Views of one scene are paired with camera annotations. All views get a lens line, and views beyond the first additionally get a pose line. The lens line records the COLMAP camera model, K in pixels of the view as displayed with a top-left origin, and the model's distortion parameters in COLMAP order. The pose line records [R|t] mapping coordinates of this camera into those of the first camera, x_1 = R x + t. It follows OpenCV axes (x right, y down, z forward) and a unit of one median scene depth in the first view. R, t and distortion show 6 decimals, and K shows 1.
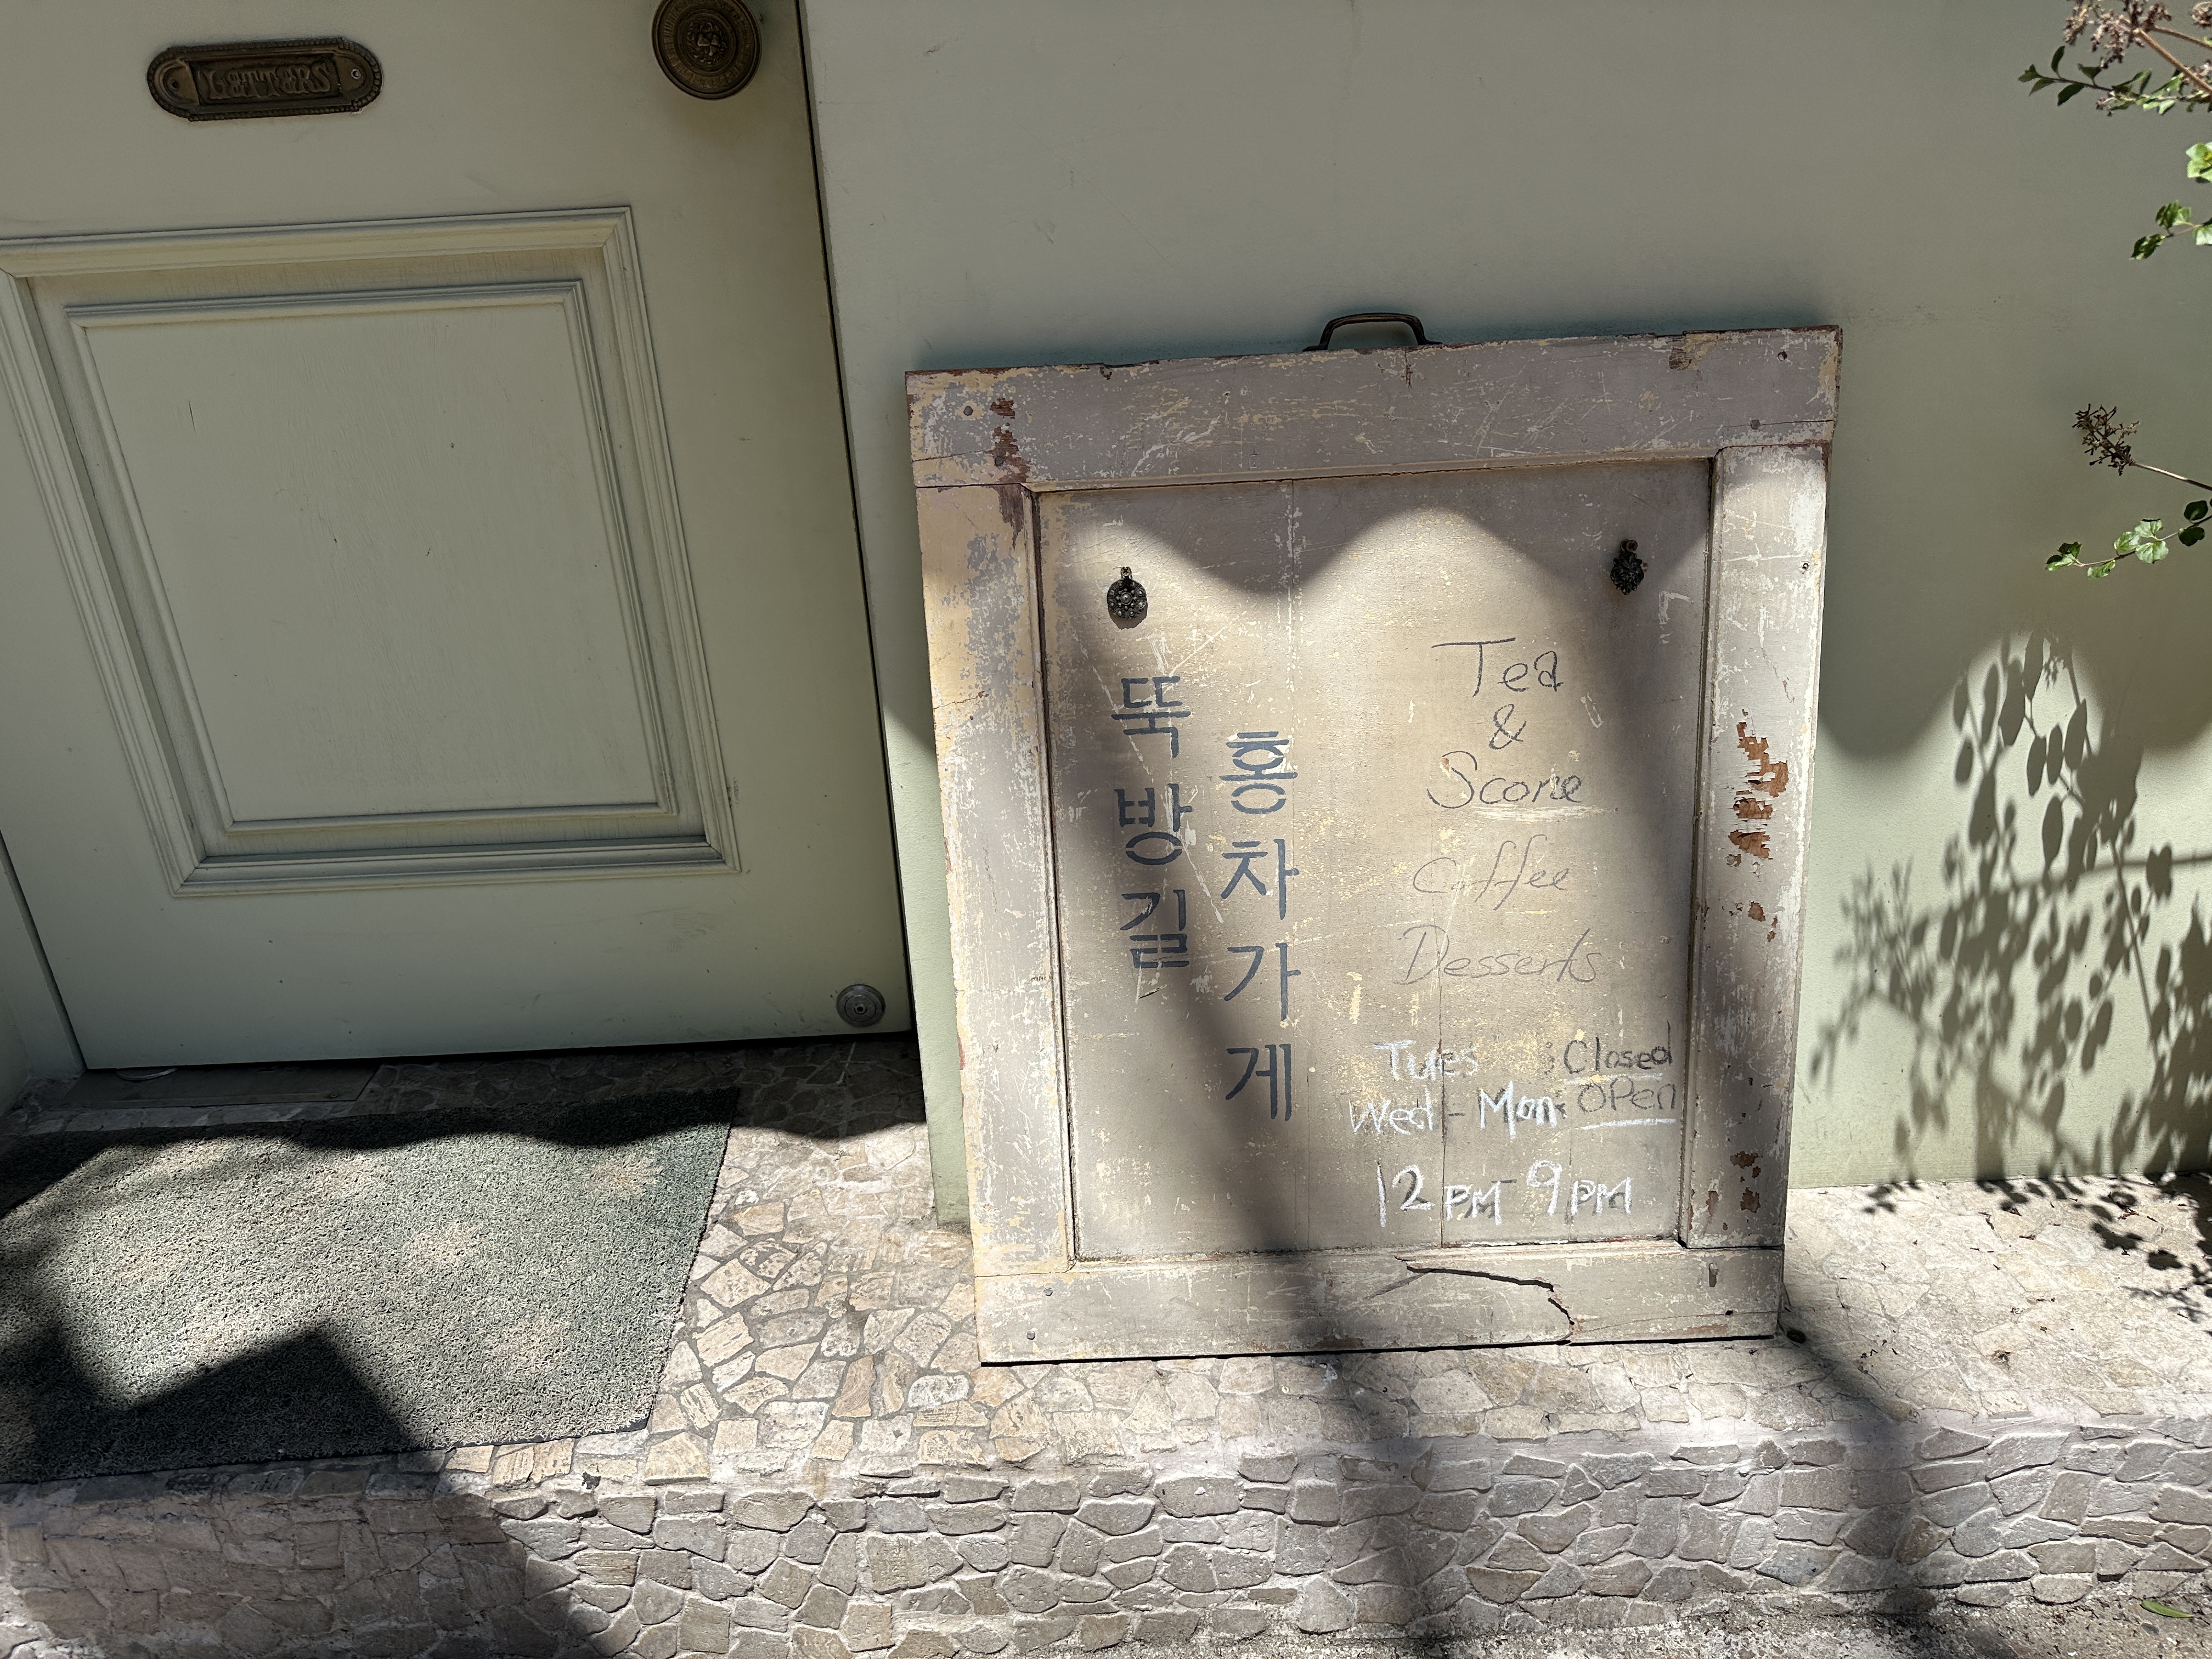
lens RADIAL K [[1561.4, 0, 1154.2], [0, 1561.4, 828.0], [0, 0, 1]] dist [-0.000193, -0.003339]
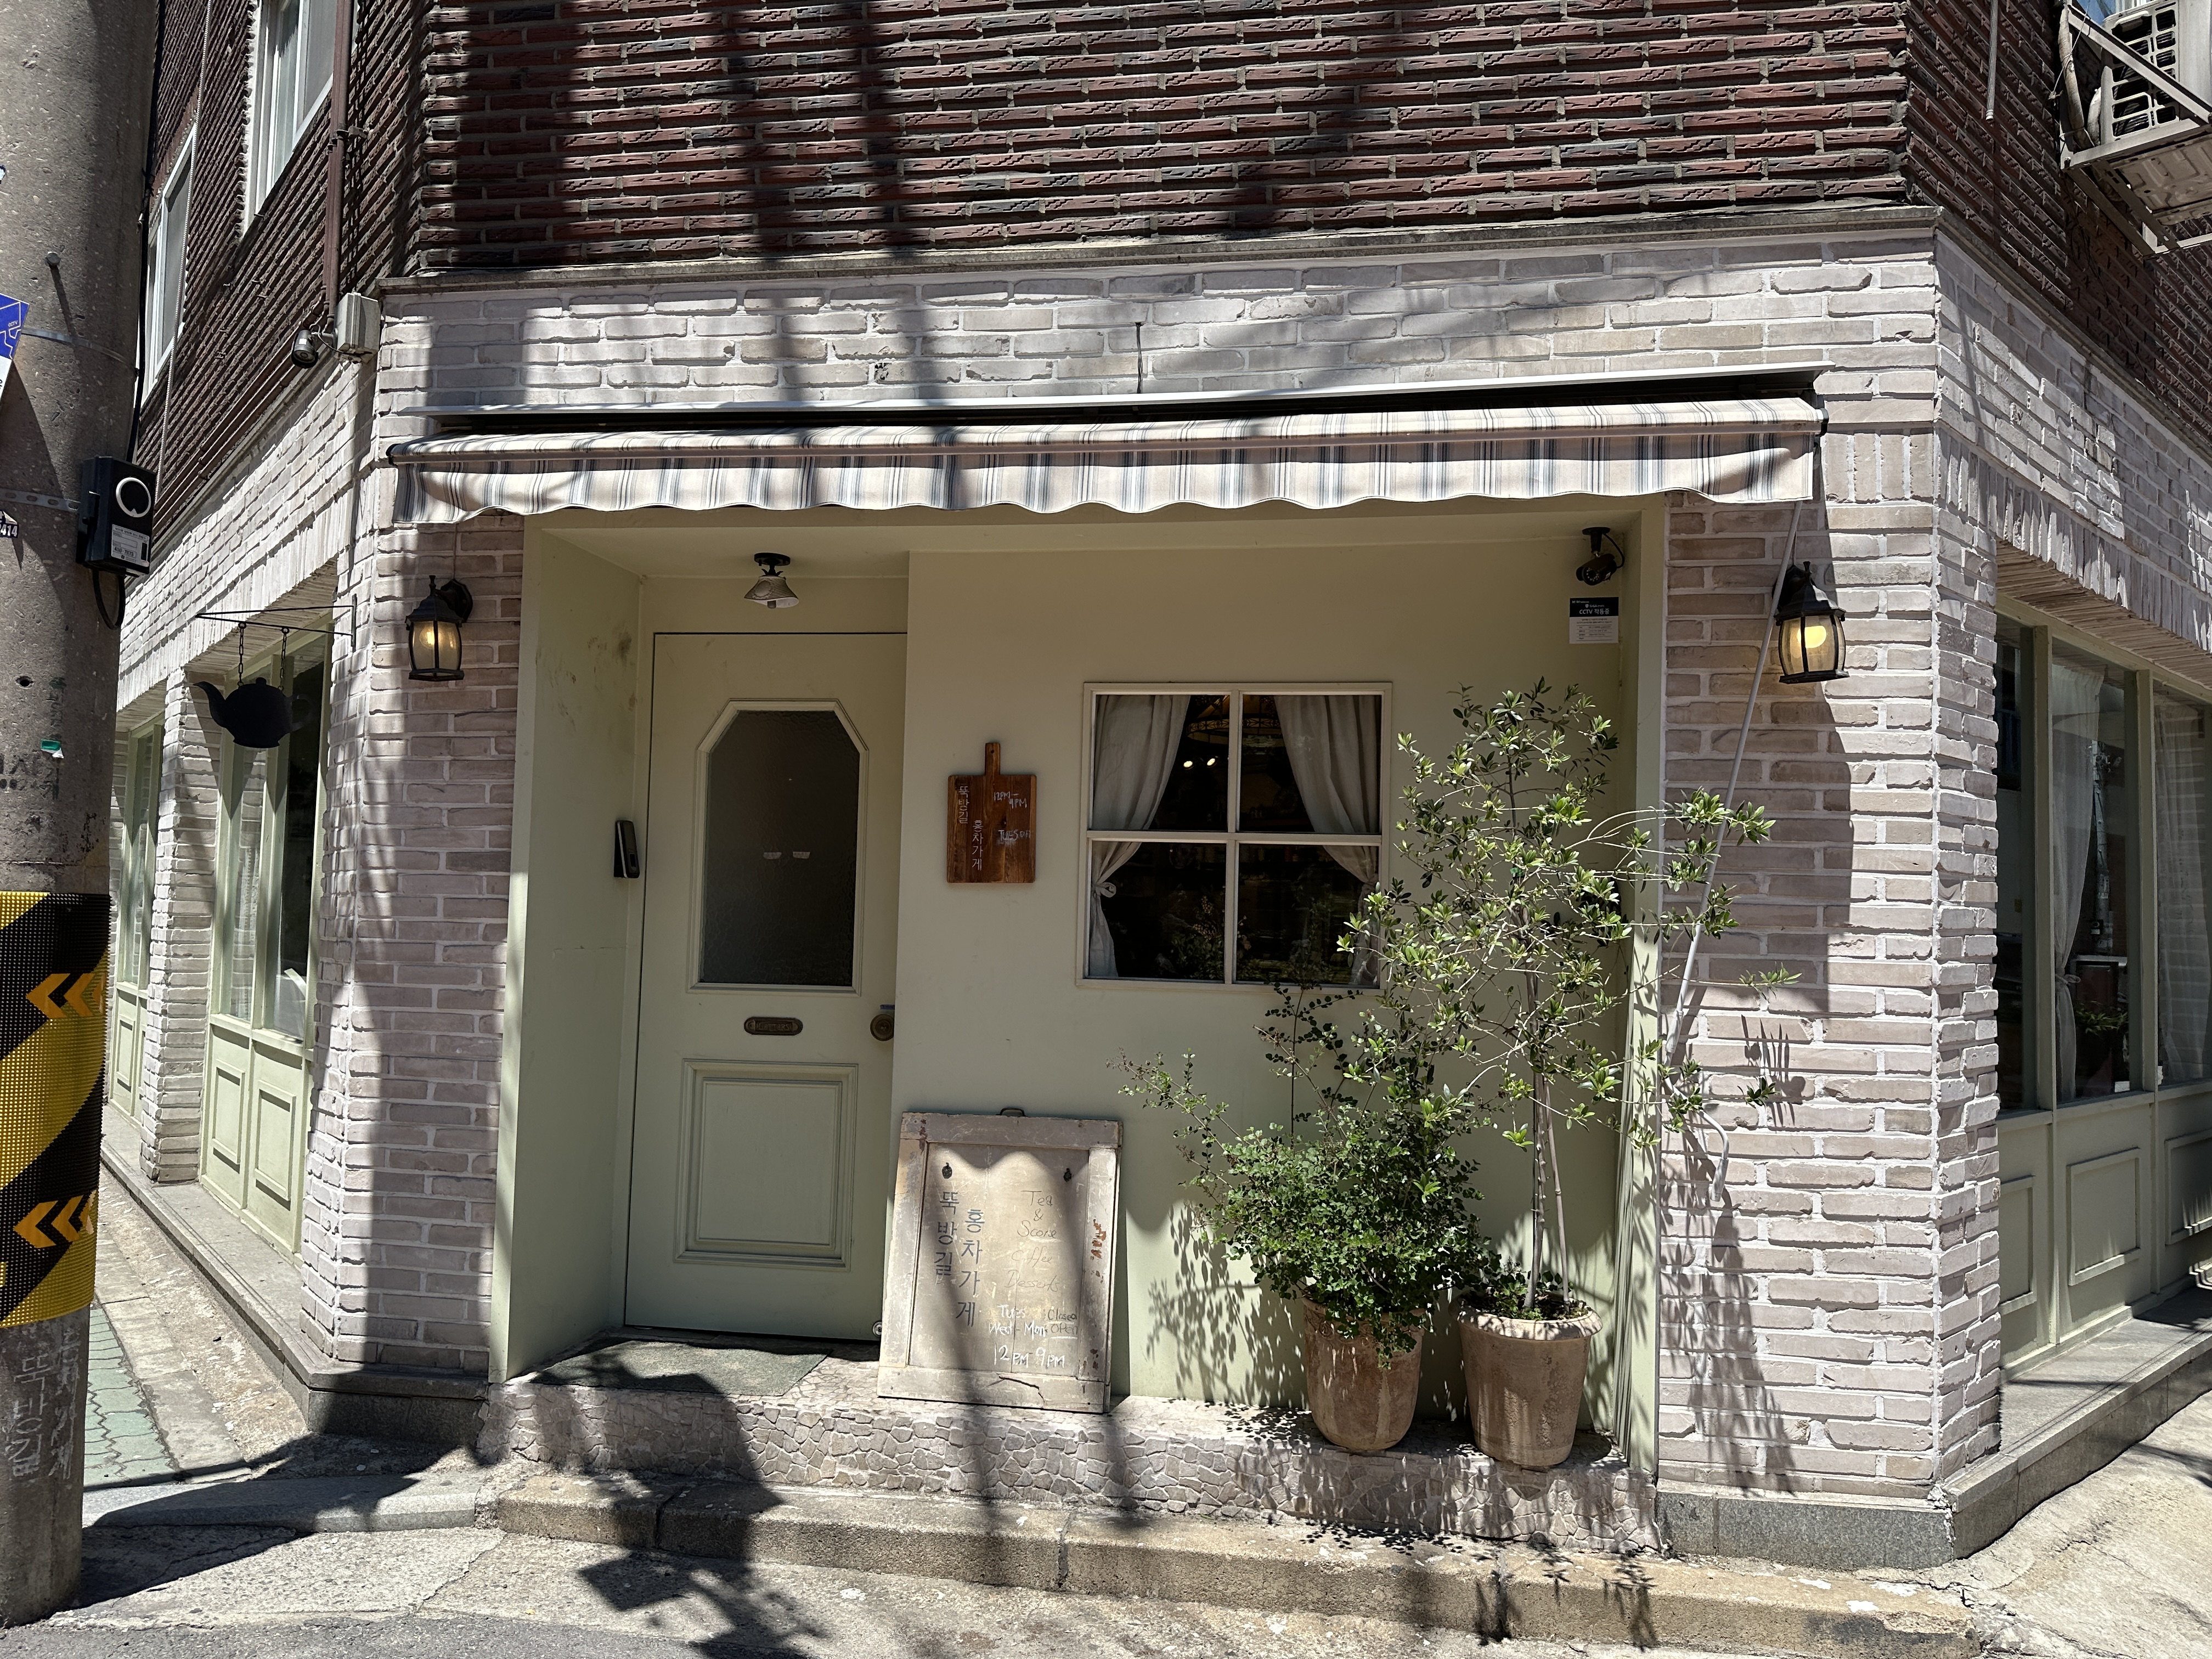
lens RADIAL K [[1749.2, 0, 1106.0], [0, 1749.2, 829.5], [0, 0, 1]] dist [-0.030718, 0.003877]
pose [[0.968918, 0.049742, -0.242331, 1.241006], [-0.157145, 0.880306, -0.447624, 0.889247], [0.191060, 0.471792, 0.860760, -2.770224]]
